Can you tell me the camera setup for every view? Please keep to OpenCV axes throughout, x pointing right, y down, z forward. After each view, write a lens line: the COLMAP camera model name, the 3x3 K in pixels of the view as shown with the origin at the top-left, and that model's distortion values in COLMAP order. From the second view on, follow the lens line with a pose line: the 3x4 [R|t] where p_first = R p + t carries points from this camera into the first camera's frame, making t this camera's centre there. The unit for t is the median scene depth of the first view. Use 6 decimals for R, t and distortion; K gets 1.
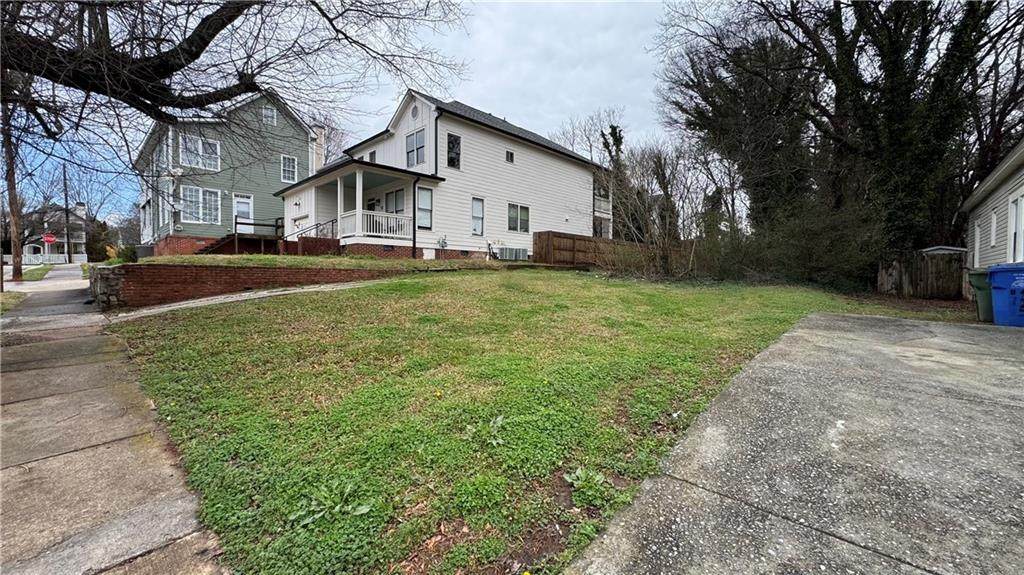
lens RADIAL K [[406.6, 0, 512.0], [0, 406.6, 287.5], [0, 0, 1]] dist [-0.001547, -0.000165]
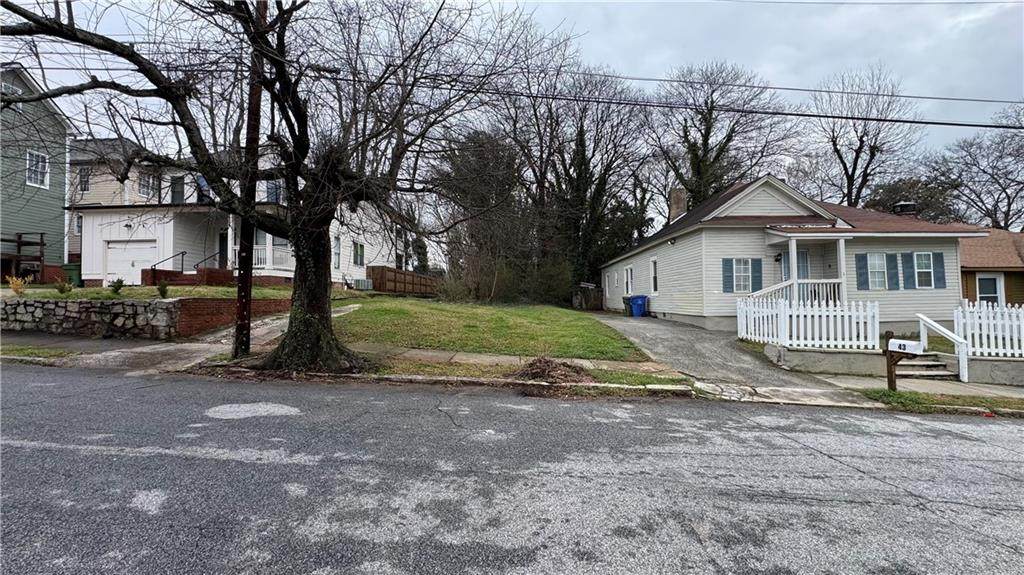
lens RADIAL K [[406.6, 0, 512.0], [0, 406.6, 287.5], [0, 0, 1]] dist [-0.001547, -0.000165]
pose [[0.748414, 0.006610, 0.663199, -0.517095], [0.031871, 0.998437, -0.045917, -0.003890], [-0.662466, 0.055501, 0.747033, -0.219535]]
